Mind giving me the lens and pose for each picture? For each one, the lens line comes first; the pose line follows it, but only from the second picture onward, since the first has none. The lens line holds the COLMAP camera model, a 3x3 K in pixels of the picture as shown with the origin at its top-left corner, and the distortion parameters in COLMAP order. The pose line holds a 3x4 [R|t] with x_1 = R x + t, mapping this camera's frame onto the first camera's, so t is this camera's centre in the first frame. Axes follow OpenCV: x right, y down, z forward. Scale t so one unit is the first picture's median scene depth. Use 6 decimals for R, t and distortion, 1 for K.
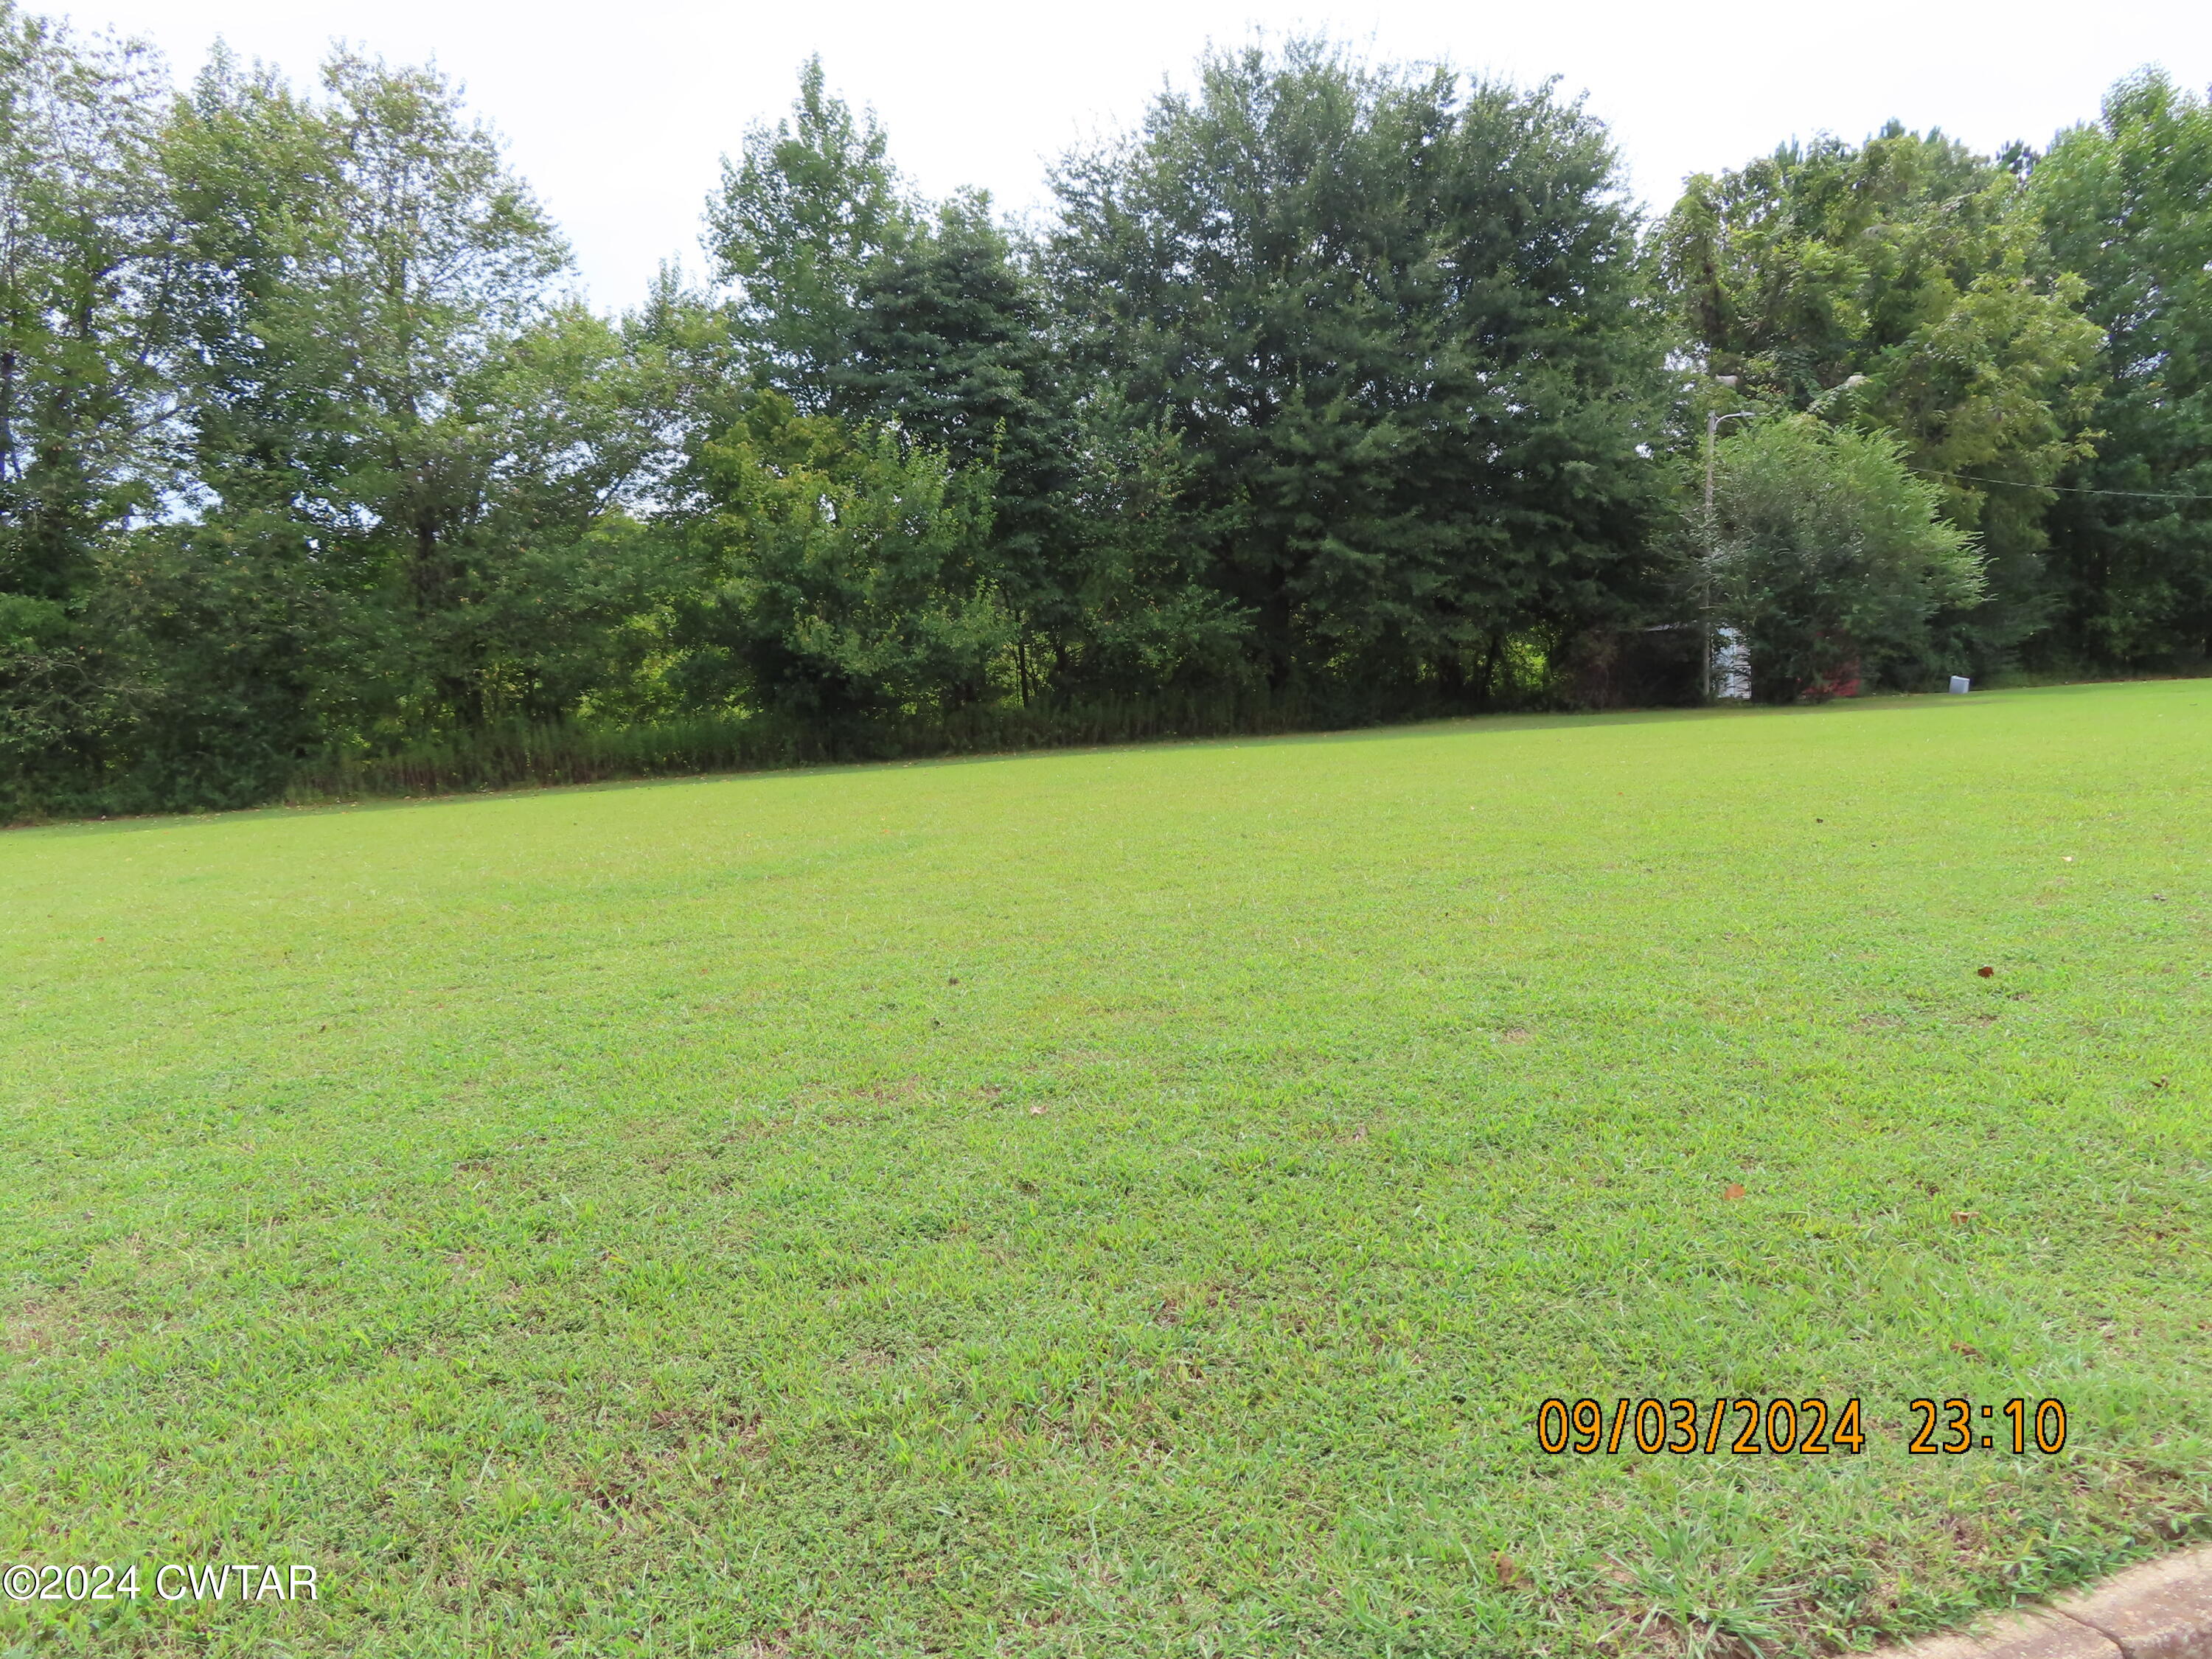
lens RADIAL K [[1596.0, 0, 1119.1], [0, 1596.0, 838.0], [0, 0, 1]] dist [-0.015233, 0.012454]
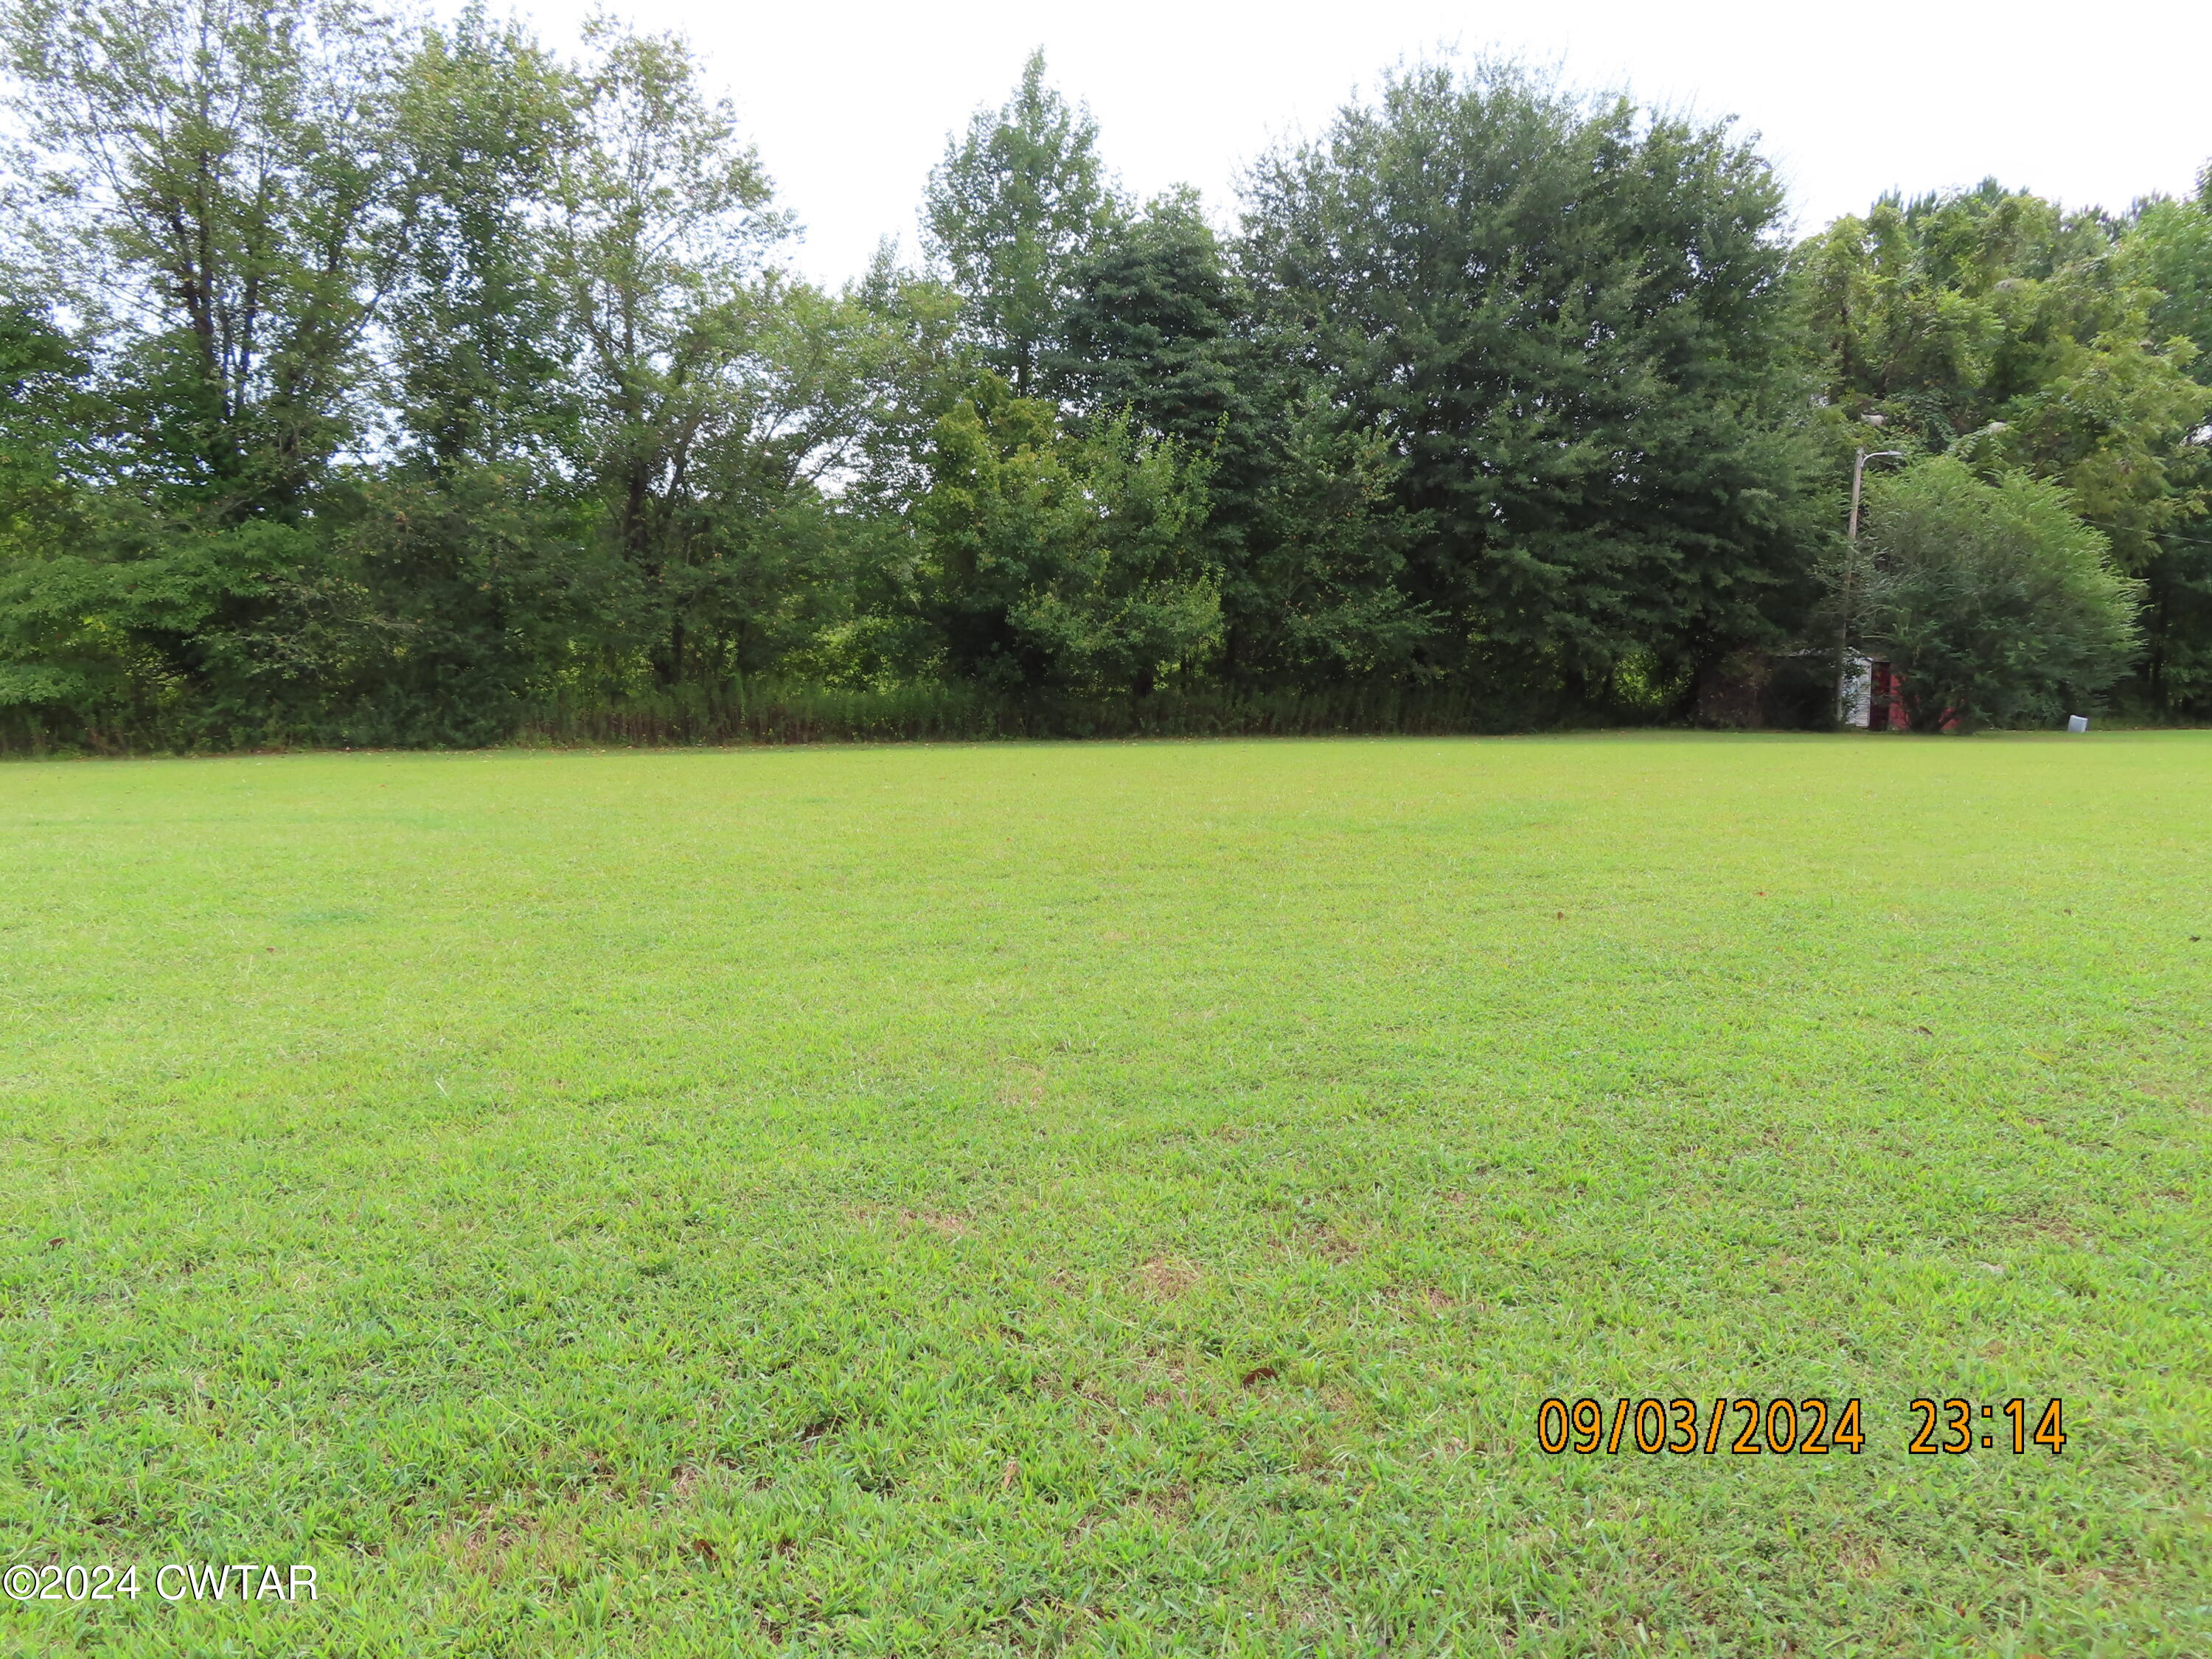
lens RADIAL K [[1596.0, 0, 1114.4], [0, 1596.0, 828.8], [0, 0, 1]] dist [-0.015233, 0.012454]
pose [[0.997829, 0.054812, 0.036506, -0.155334], [-0.054696, 0.998494, -0.004171, 0.012397], [-0.036680, 0.002165, 0.999325, -0.022791]]
